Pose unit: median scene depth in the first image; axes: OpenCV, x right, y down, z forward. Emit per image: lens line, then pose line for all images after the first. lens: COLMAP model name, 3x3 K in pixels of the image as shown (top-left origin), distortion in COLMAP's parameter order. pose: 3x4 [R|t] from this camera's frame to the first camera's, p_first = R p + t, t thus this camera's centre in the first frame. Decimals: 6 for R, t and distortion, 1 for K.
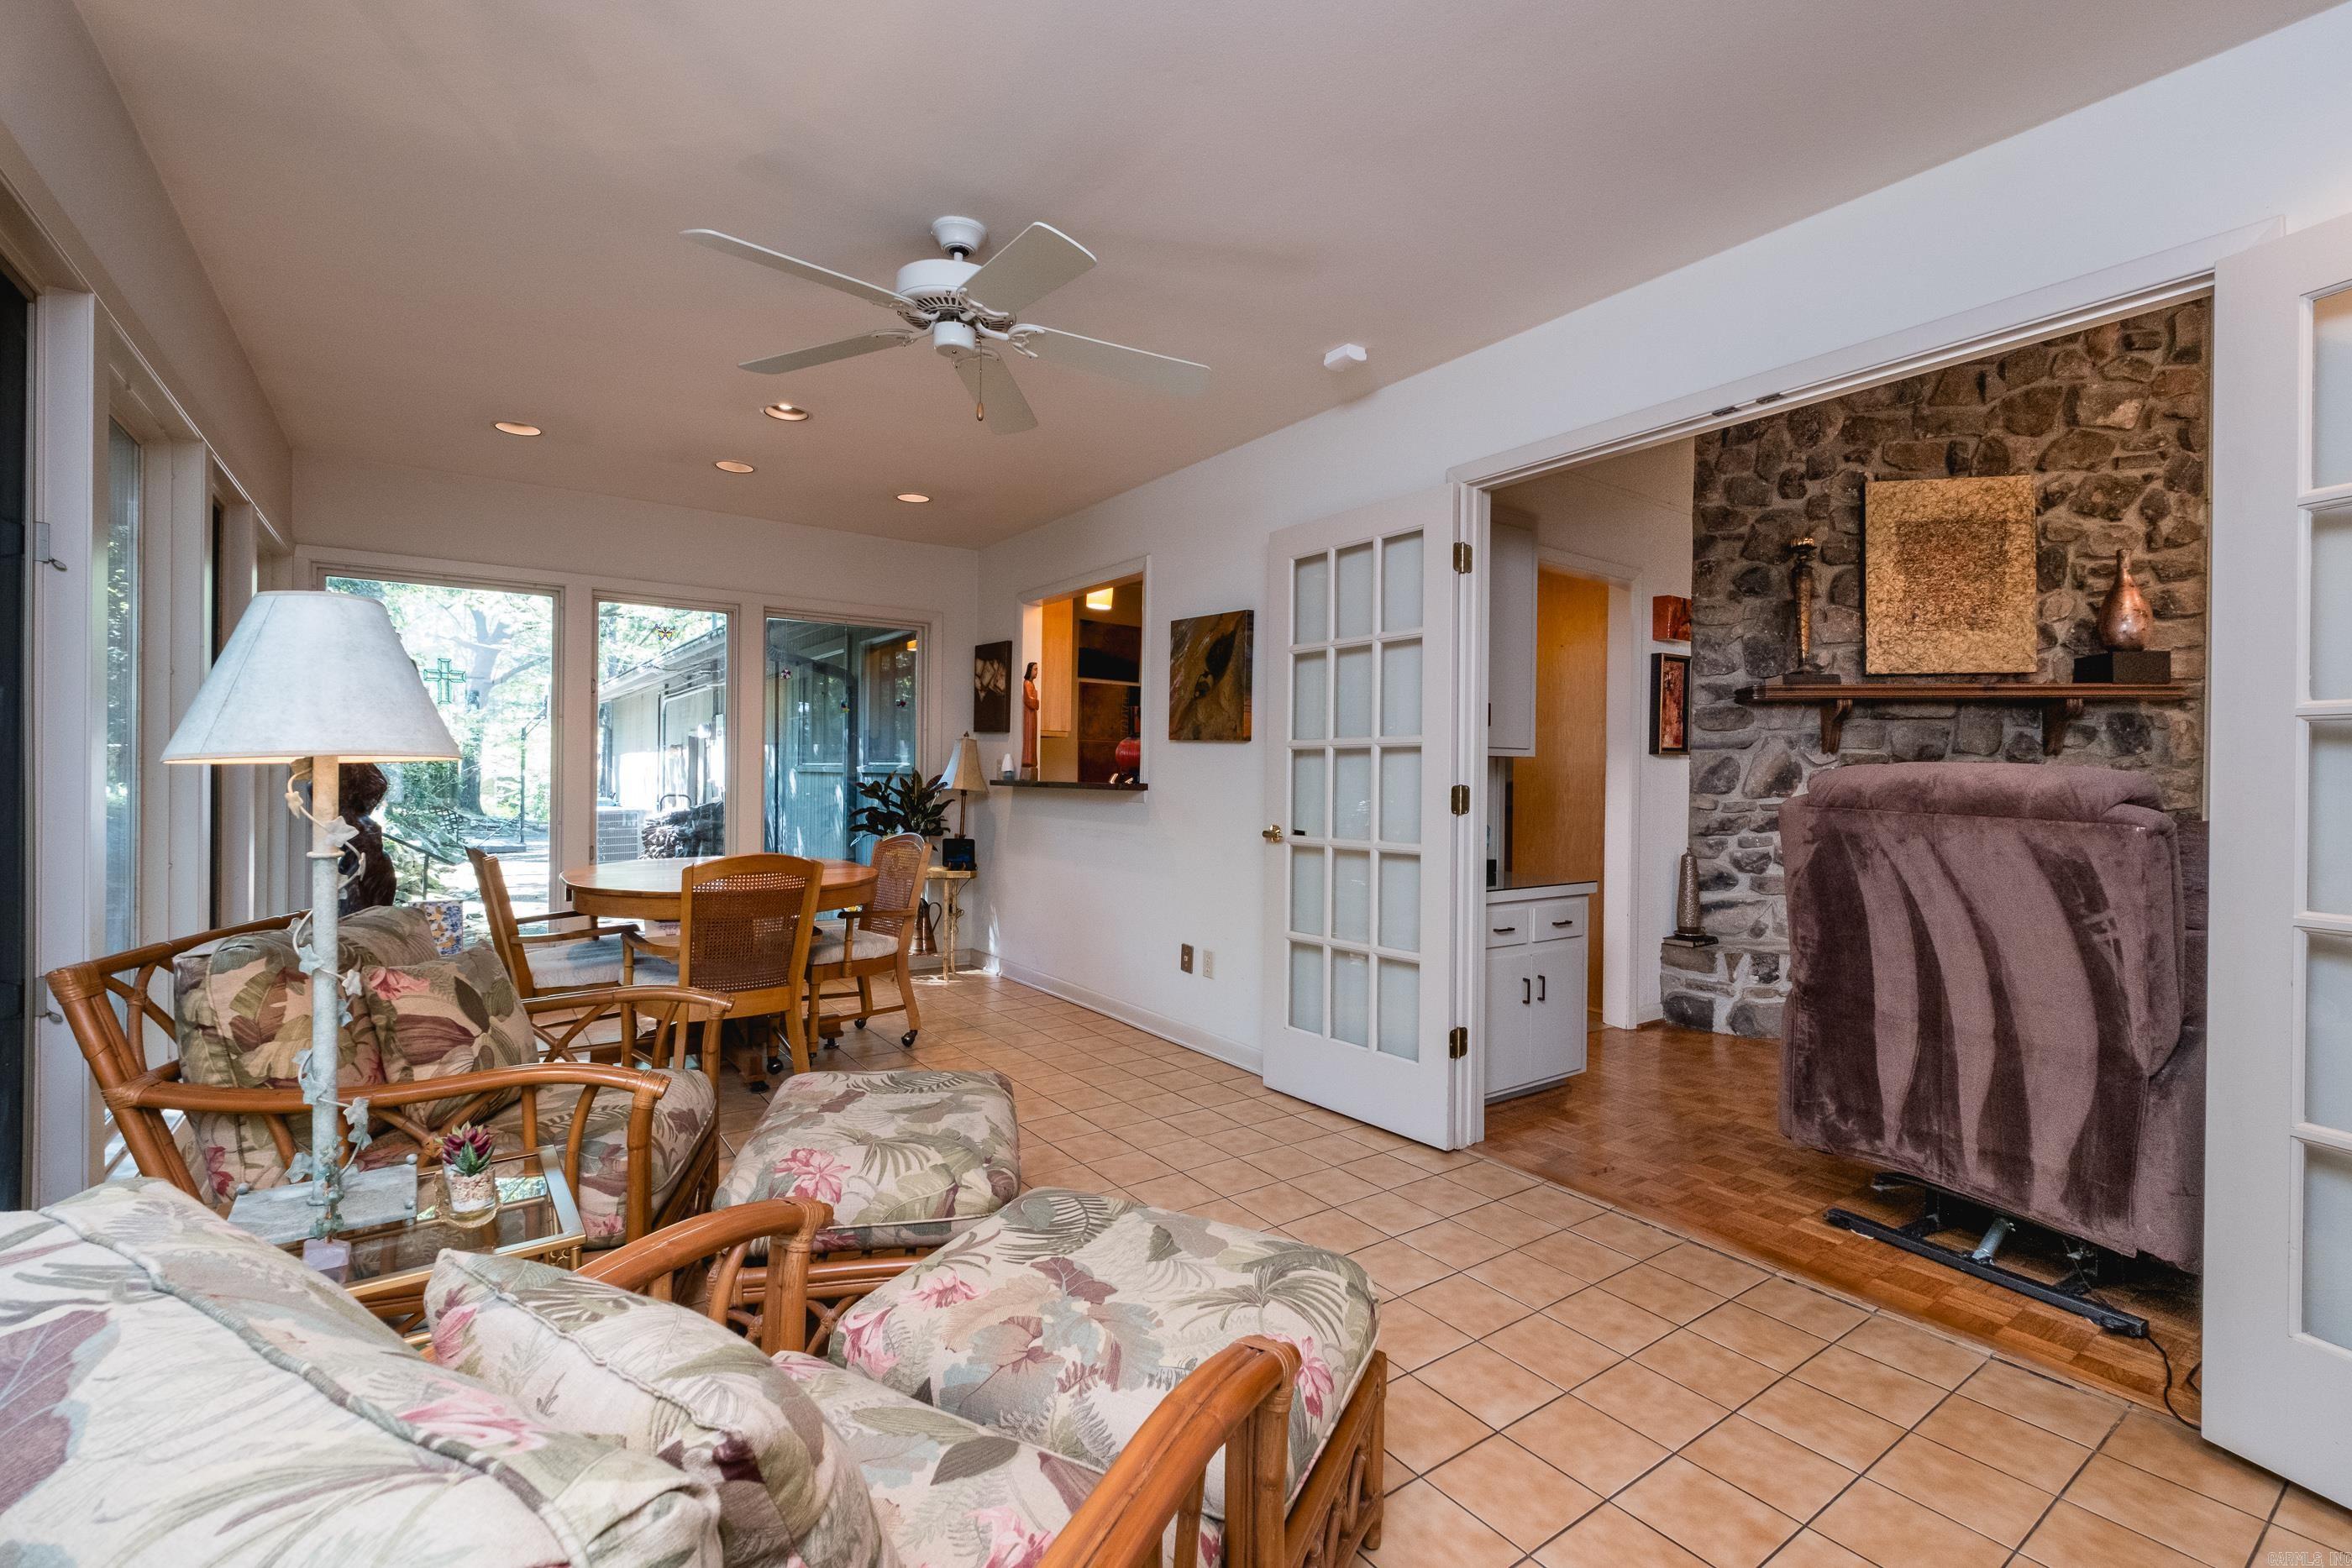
lens RADIAL K [[1021.4, 0, 1164.1], [0, 1021.4, 782.0], [0, 0, 1]] dist [0.007047, -0.005127]
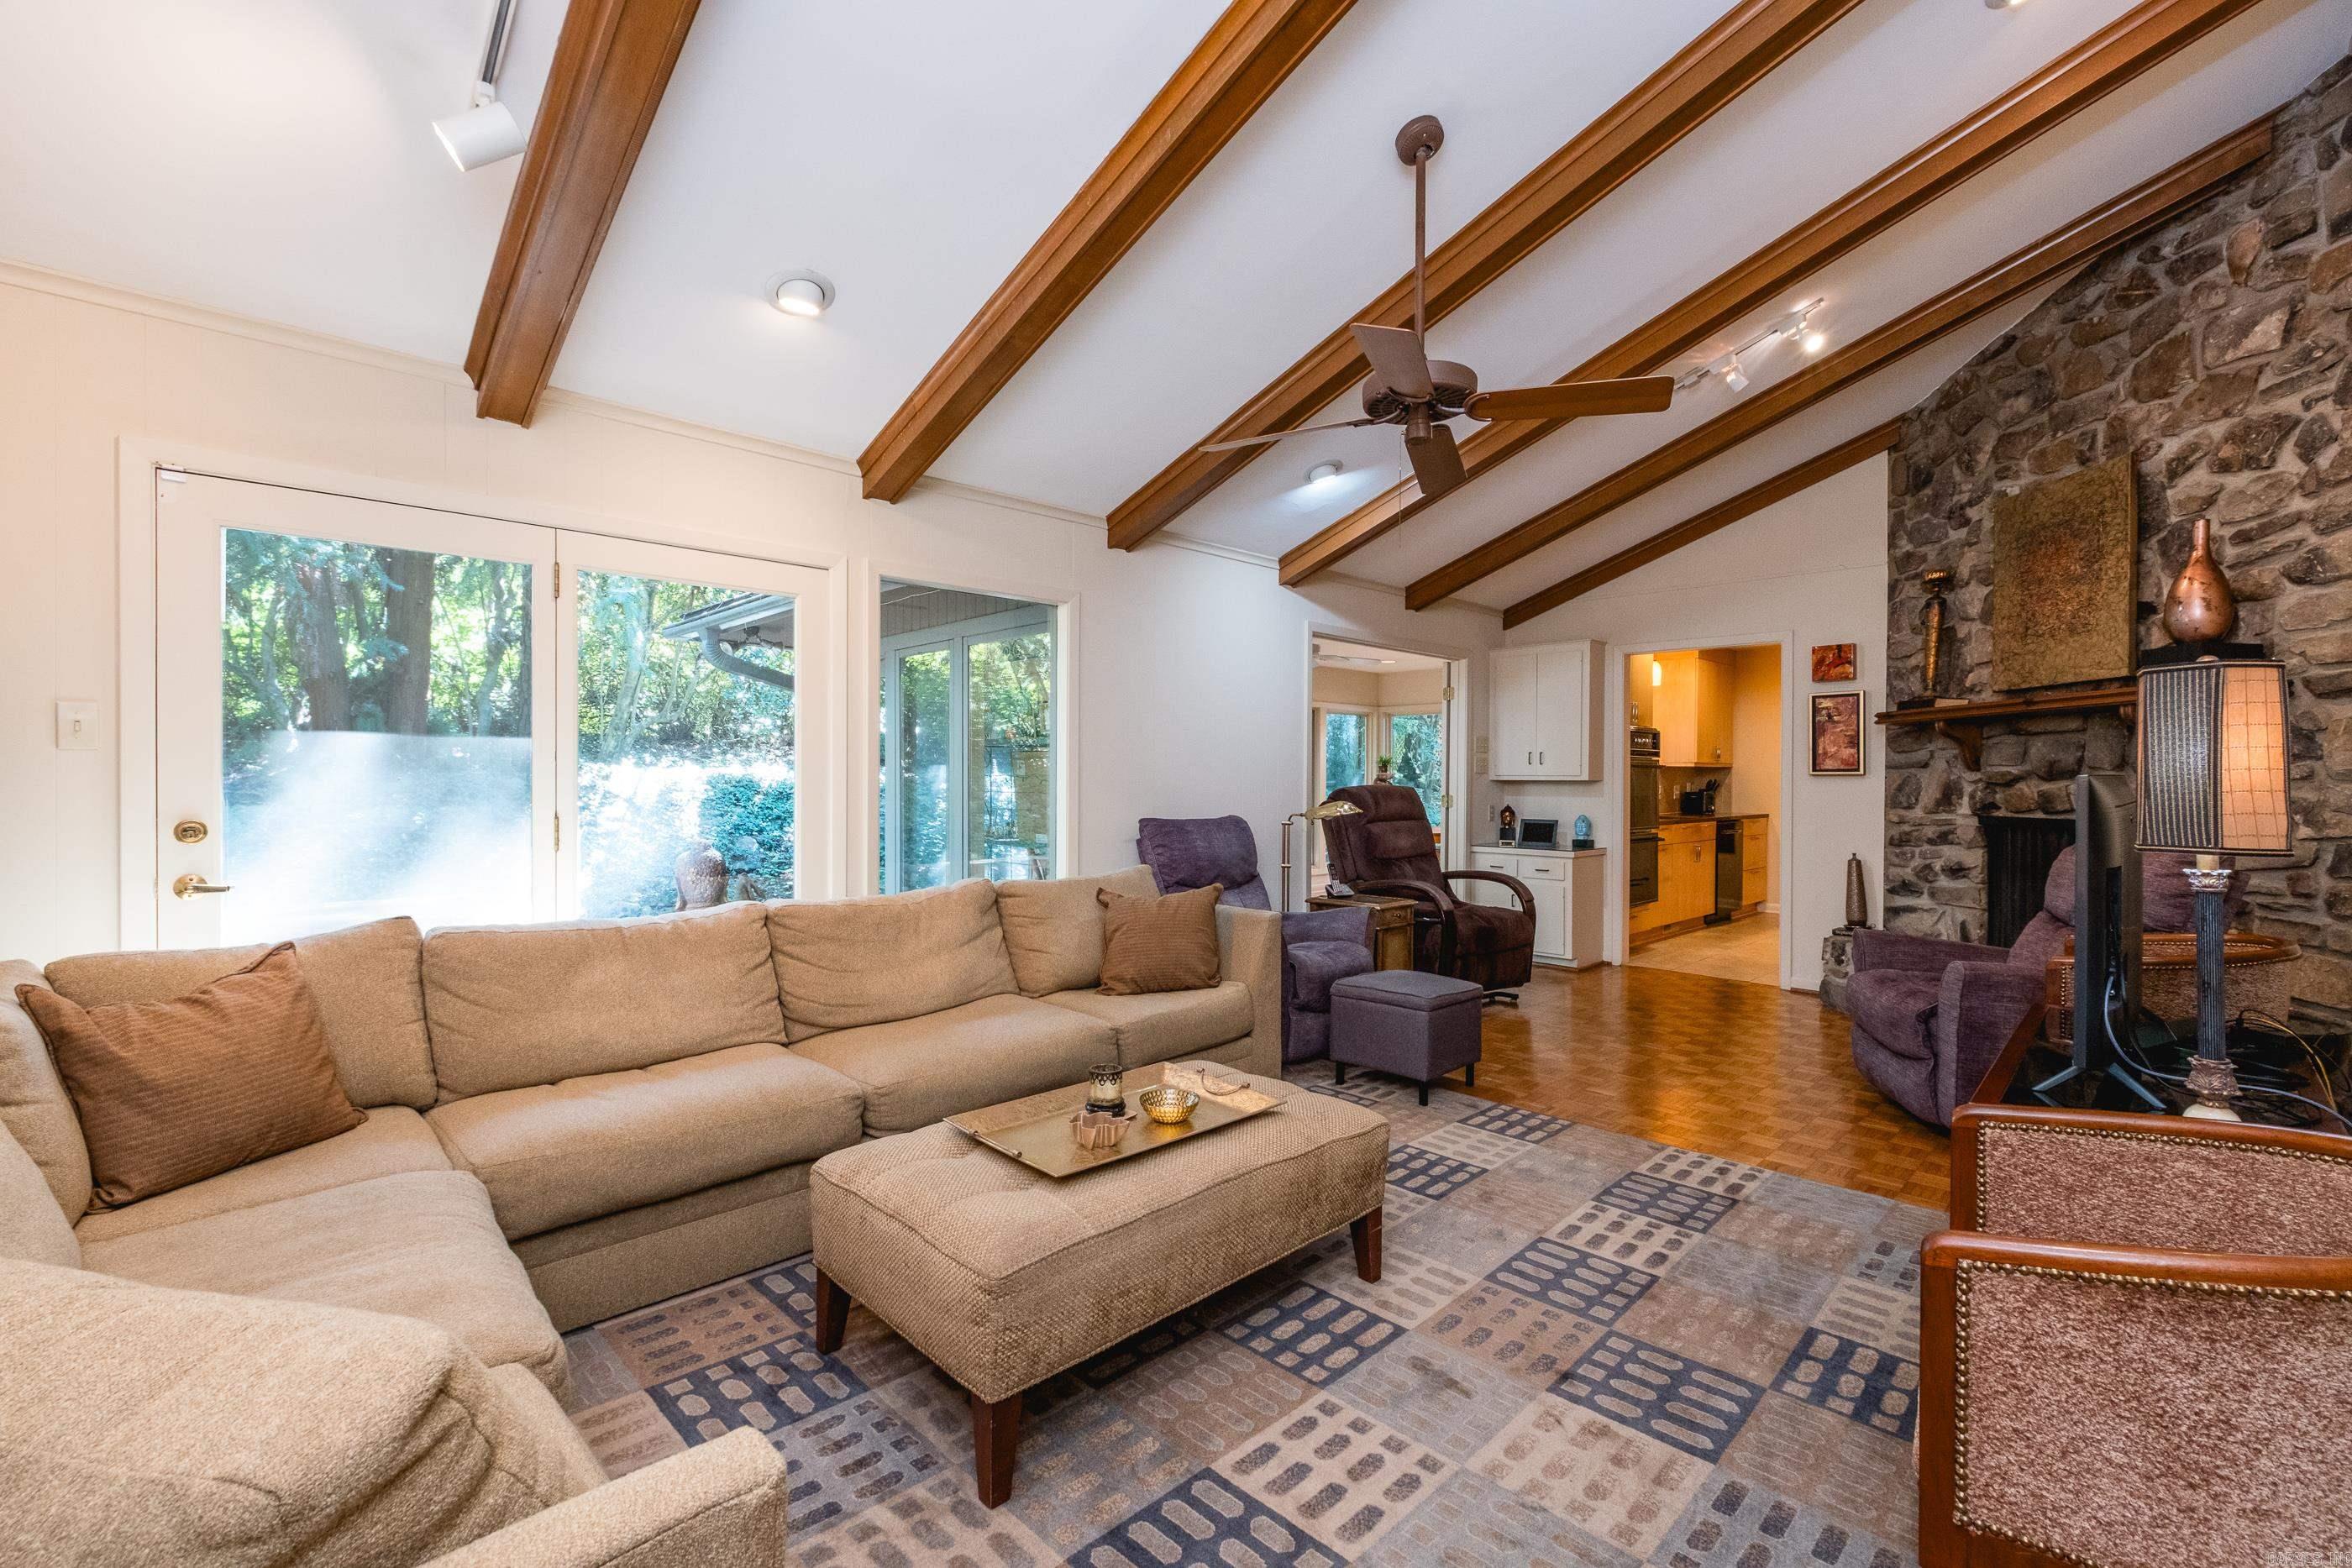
lens RADIAL K [[1021.4, 0, 1175.7], [0, 1021.4, 784.5], [0, 0, 1]] dist [0.007047, -0.005127]
pose [[0.131311, -0.005742, -0.991325, 1.566705], [-0.018723, 0.999791, -0.008271, 0.009160], [0.991164, 0.019646, 0.131176, 0.069337]]
